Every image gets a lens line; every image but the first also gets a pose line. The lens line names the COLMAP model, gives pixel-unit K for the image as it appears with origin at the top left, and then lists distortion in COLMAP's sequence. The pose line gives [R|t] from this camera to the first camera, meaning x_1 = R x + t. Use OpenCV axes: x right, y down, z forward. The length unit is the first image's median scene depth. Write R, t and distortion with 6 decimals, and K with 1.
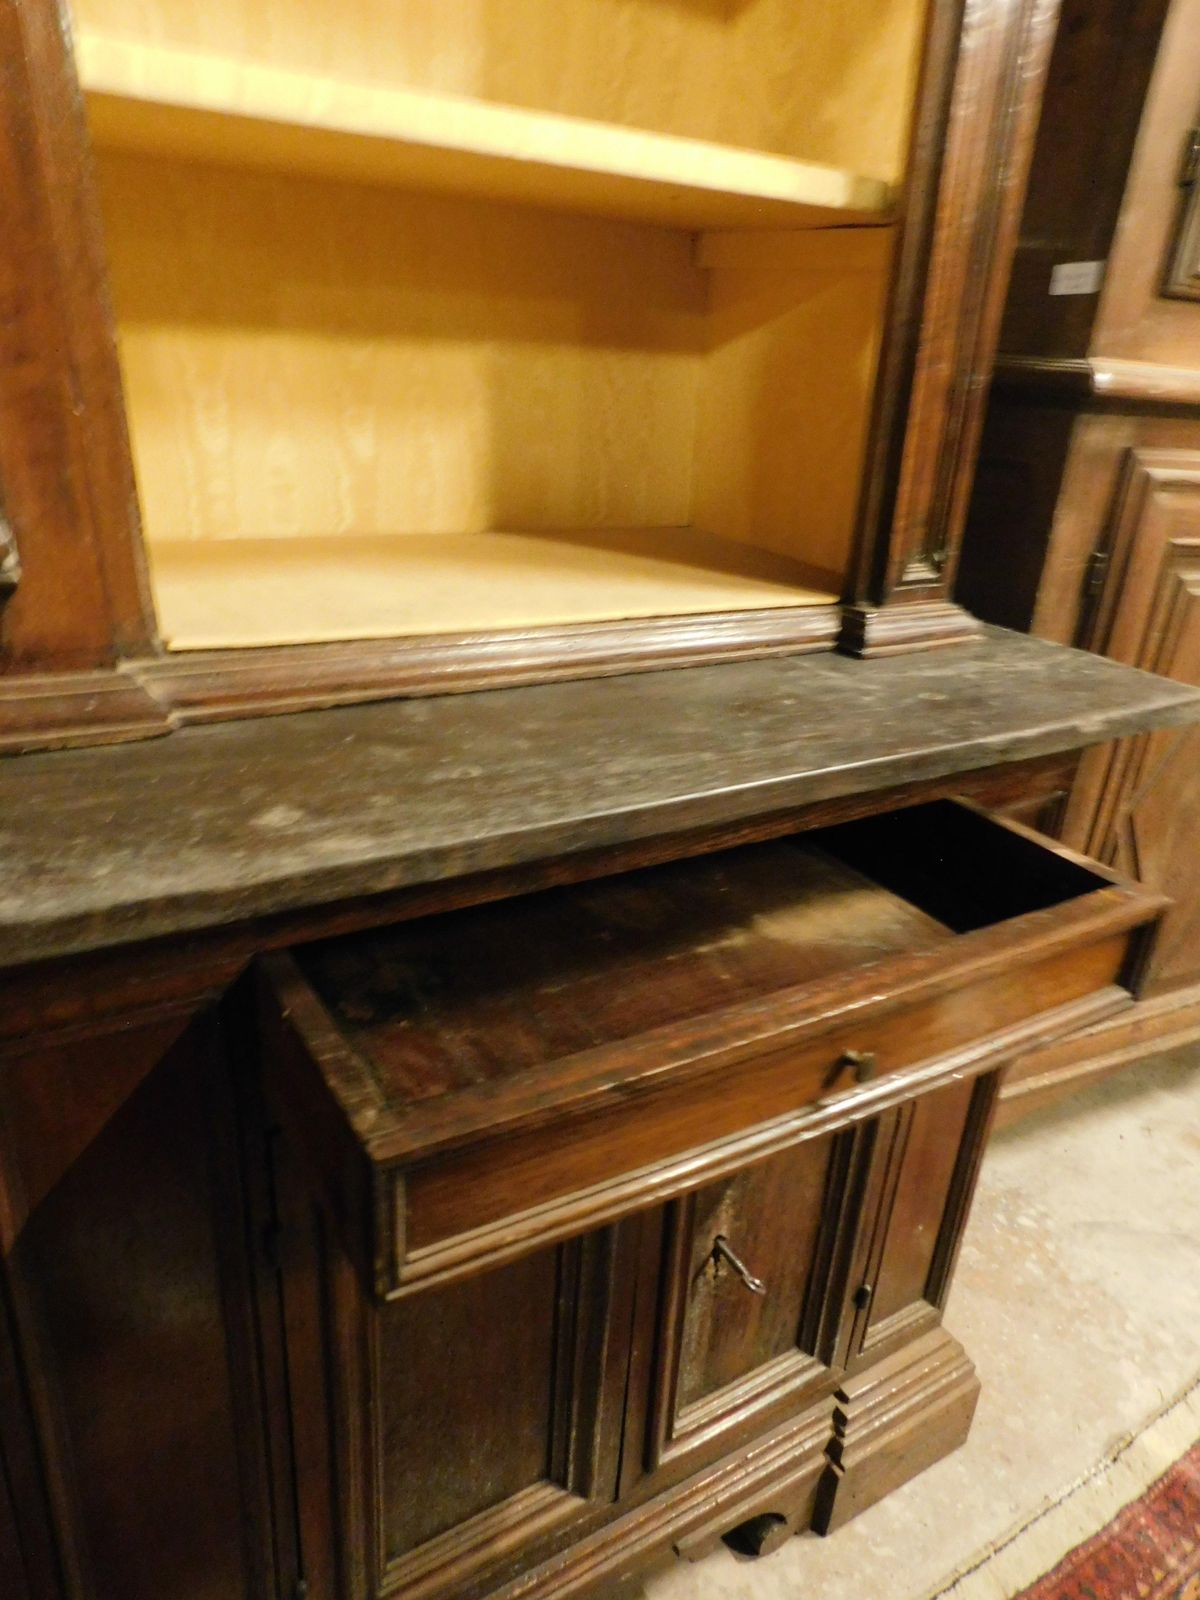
lens RADIAL K [[1056.2, 0, 600.0], [0, 1056.2, 800.0], [0, 0, 1]] dist [-0.069716, 0.059102]
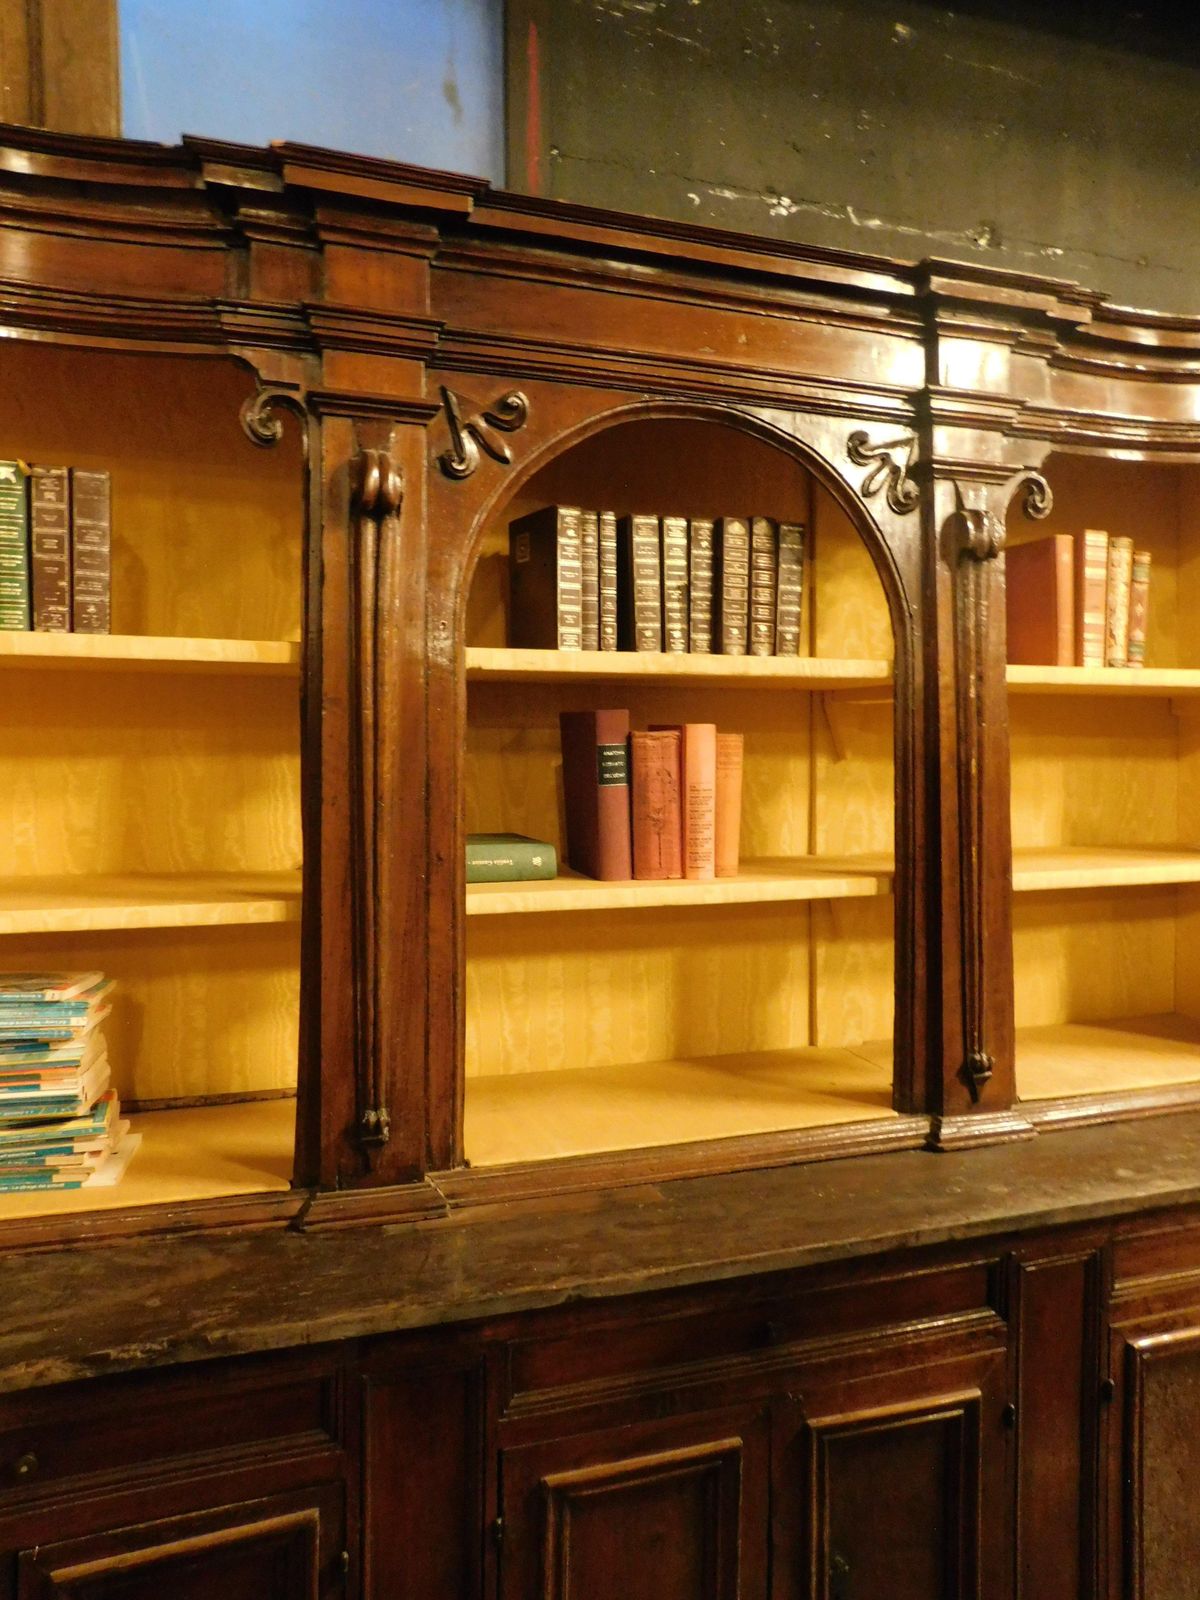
lens RADIAL K [[1056.2, 0, 600.0], [0, 1056.2, 800.0], [0, 0, 1]] dist [-0.069716, 0.059102]
pose [[0.971988, -0.045963, -0.230493, -0.519612], [-0.043351, 0.928804, -0.368026, 0.088686], [0.230999, 0.367709, 0.900794, -1.061890]]
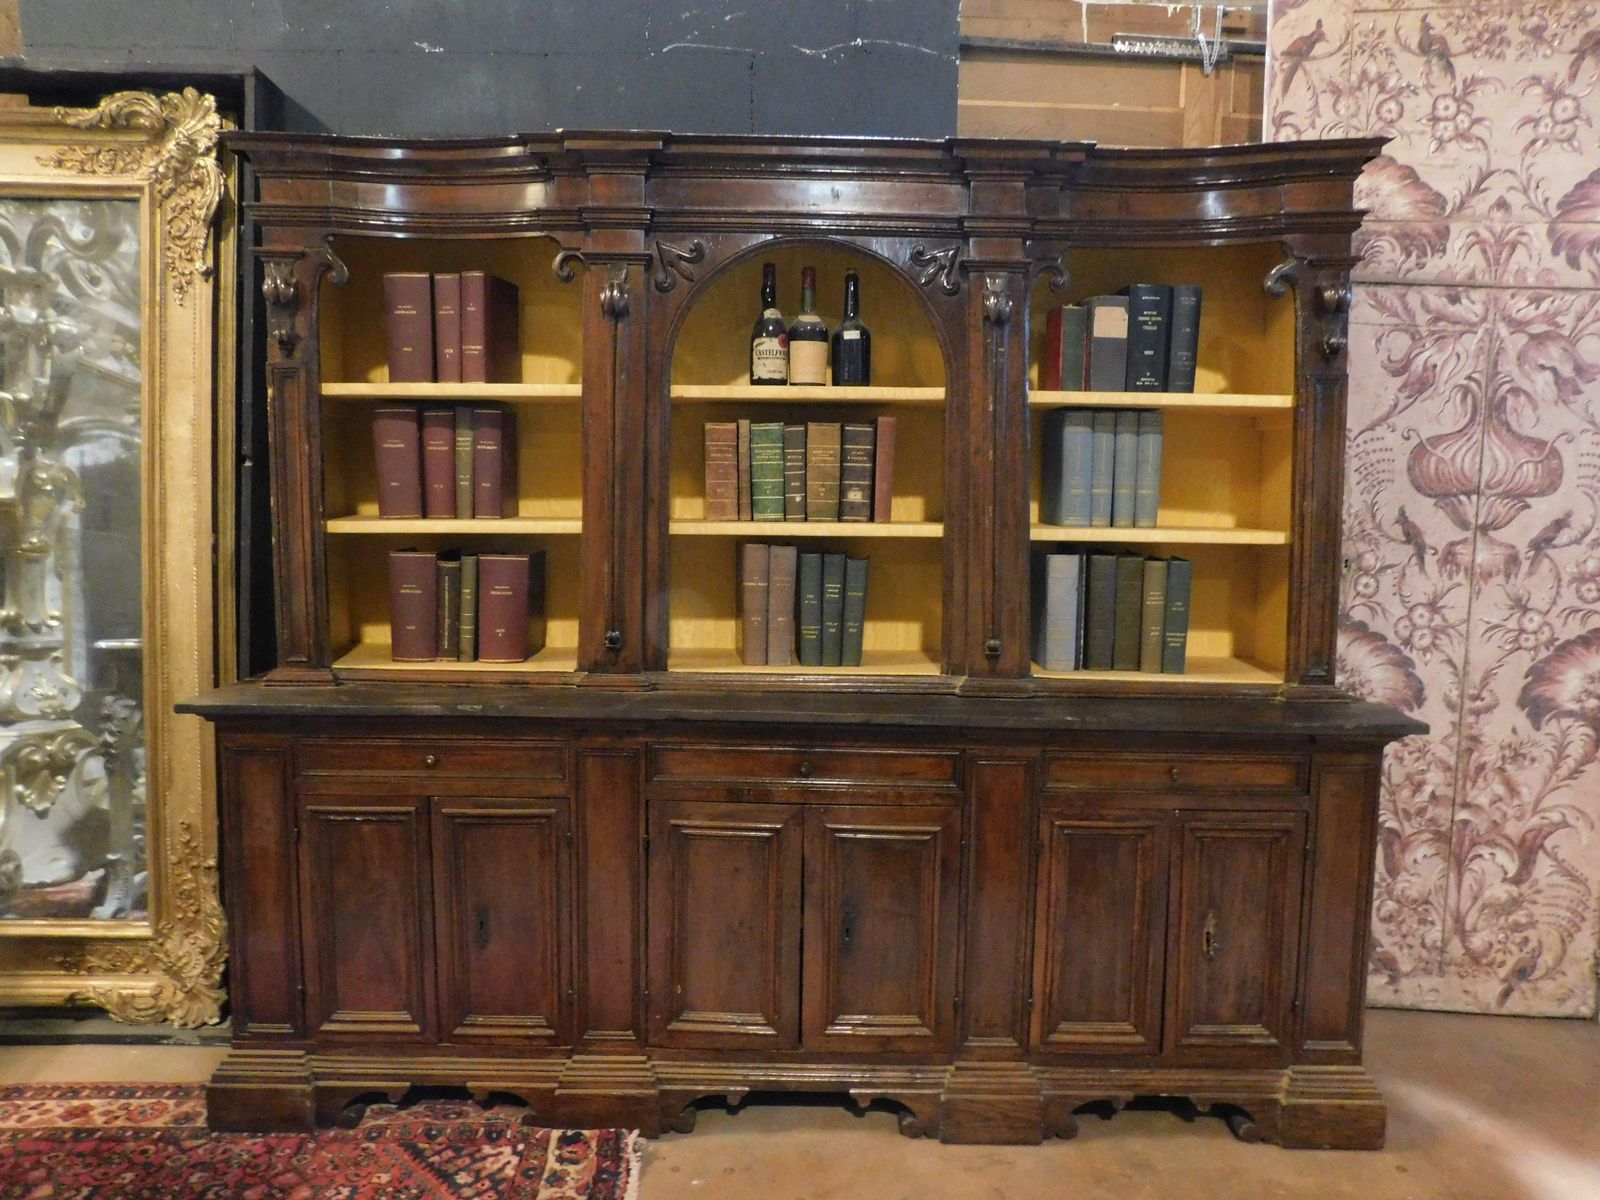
lens RADIAL K [[1056.2, 0, 800.0], [0, 1056.2, 600.0], [0, 0, 1]] dist [-0.069716, 0.059102]
pose [[0.860512, 0.002507, -0.509423, 0.493876], [-0.170740, 0.943569, -0.283769, 0.519201], [0.479965, 0.331166, 0.812381, -1.622464]]
